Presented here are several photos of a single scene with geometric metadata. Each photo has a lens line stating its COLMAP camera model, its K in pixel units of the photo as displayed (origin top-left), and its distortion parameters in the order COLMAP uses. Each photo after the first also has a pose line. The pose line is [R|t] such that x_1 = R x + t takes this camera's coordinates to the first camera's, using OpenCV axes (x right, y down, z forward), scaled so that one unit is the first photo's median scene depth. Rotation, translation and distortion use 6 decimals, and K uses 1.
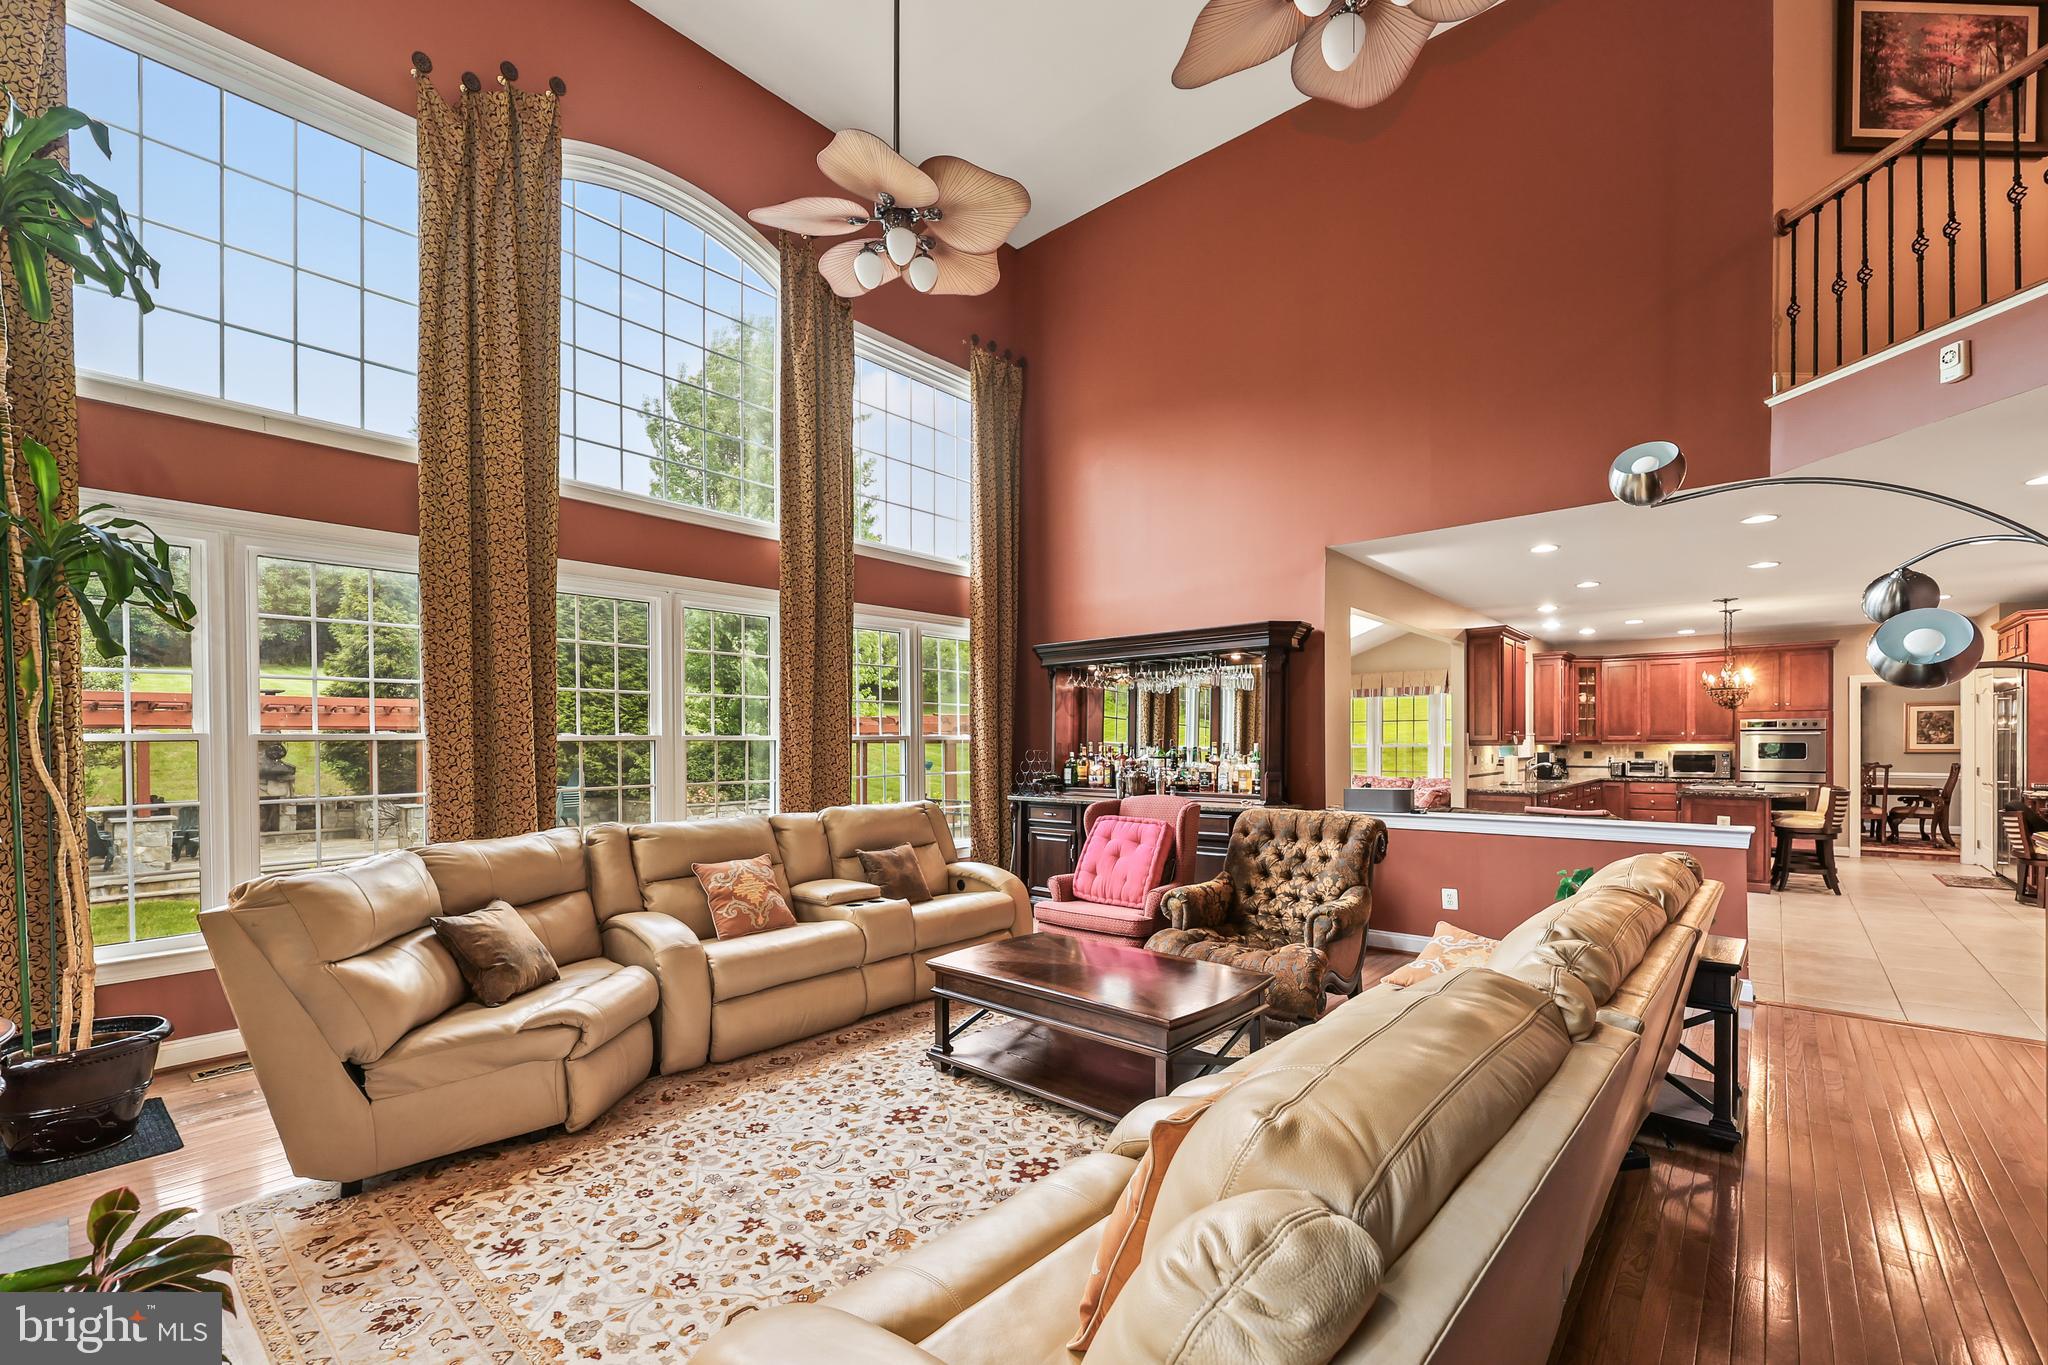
lens RADIAL K [[877.7, 0, 1007.0], [0, 877.7, 765.0], [0, 0, 1]] dist [-0.000194, 0.000845]
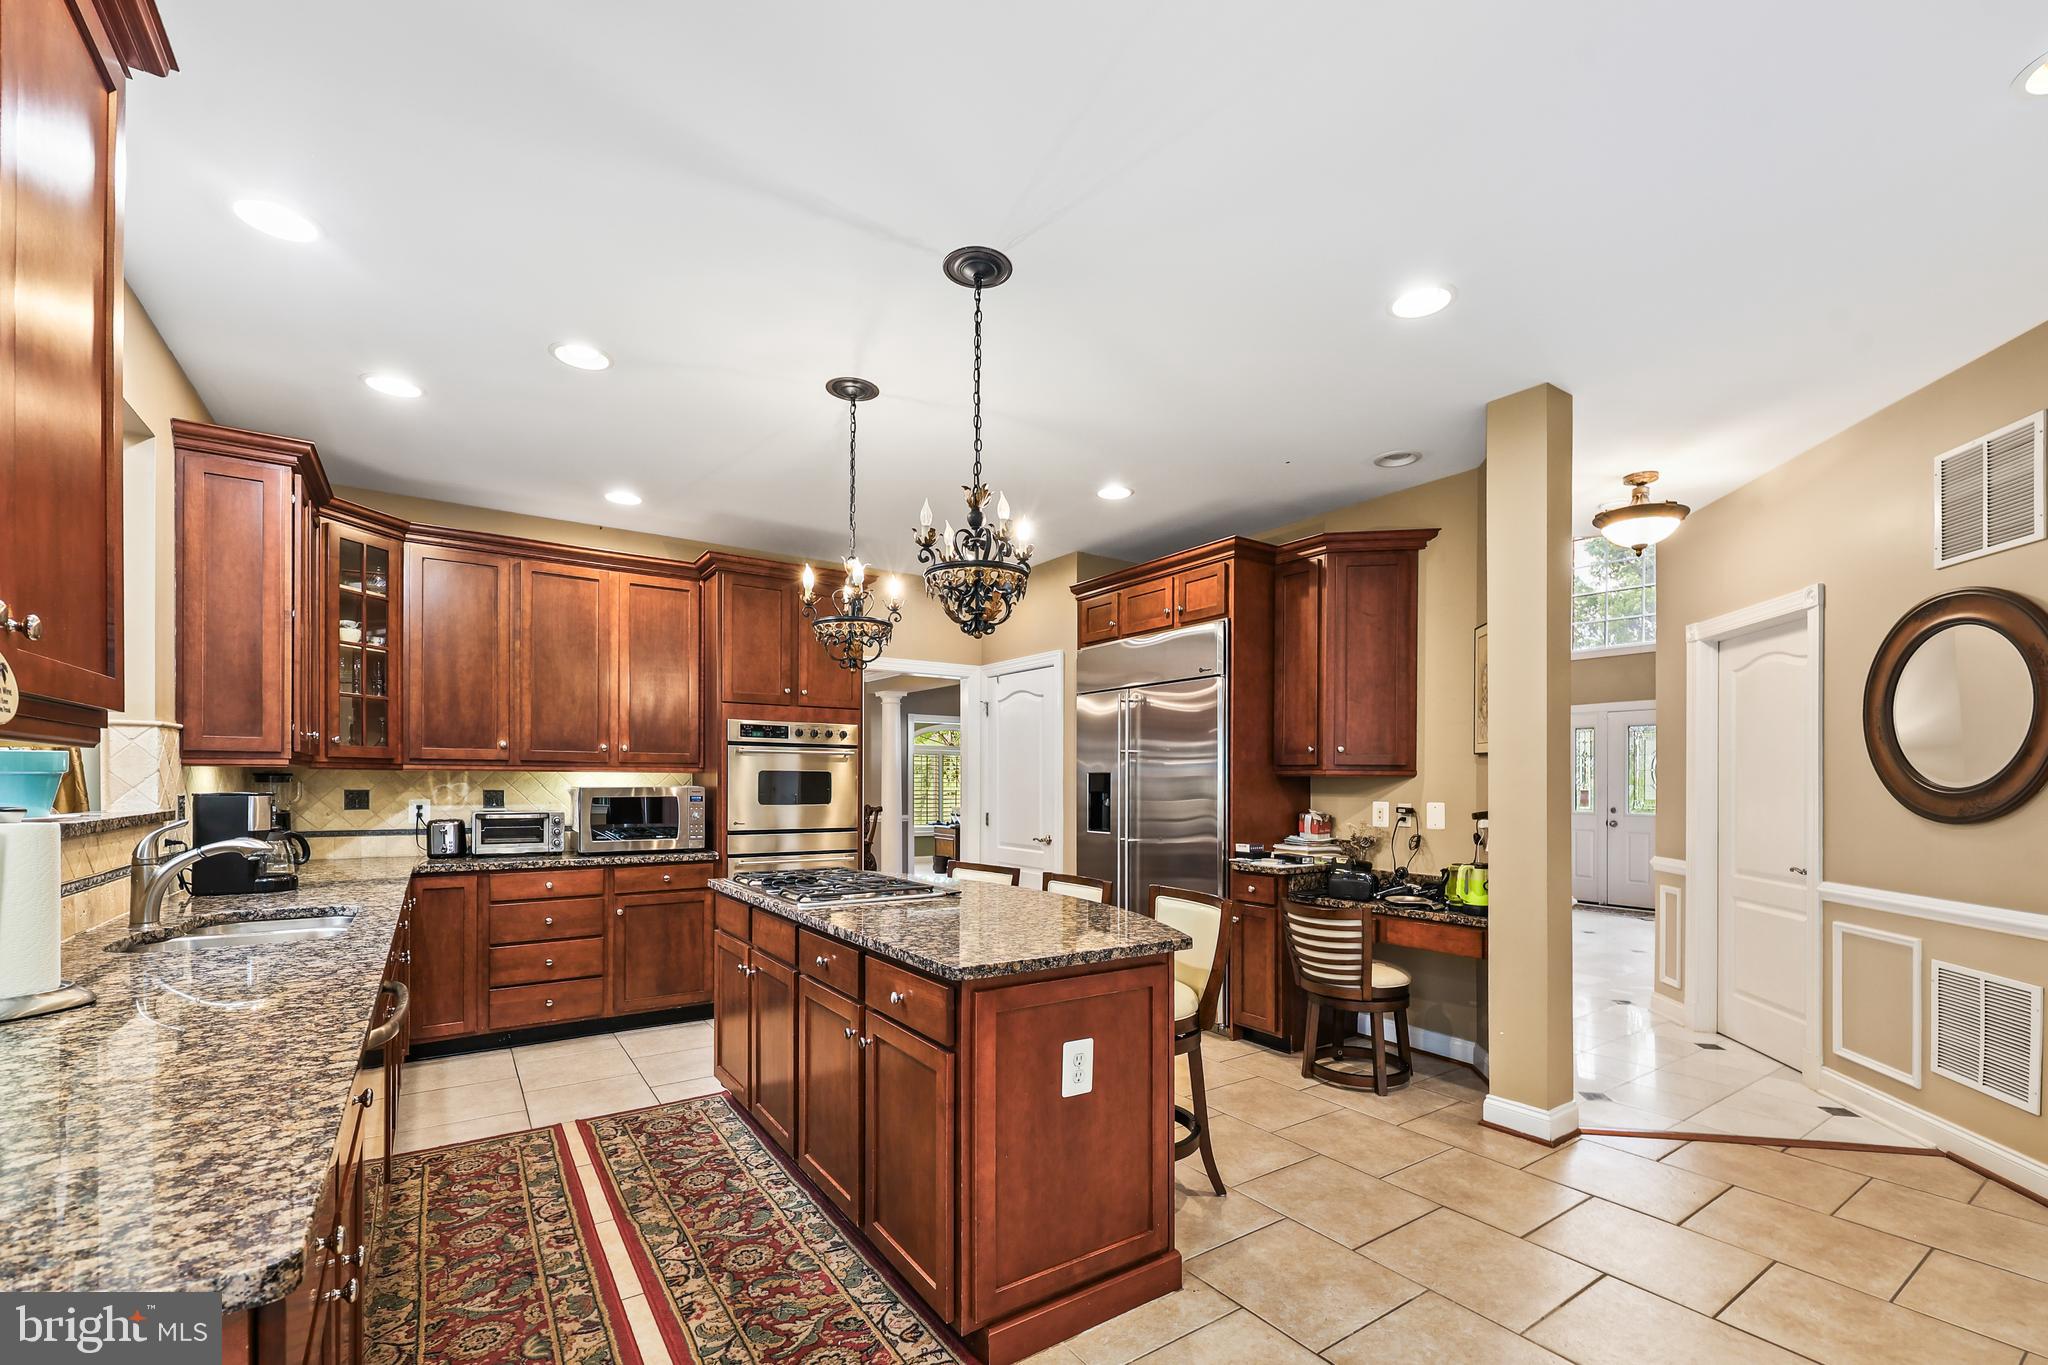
lens RADIAL K [[877.7, 0, 1031.3], [0, 877.7, 772.2], [0, 0, 1]] dist [-0.000194, 0.000845]
pose [[0.248306, 0.016157, 0.968547, 0.411395], [0.016501, 0.999645, -0.020906, -0.011523], [-0.968541, 0.021173, 0.247952, 0.691210]]
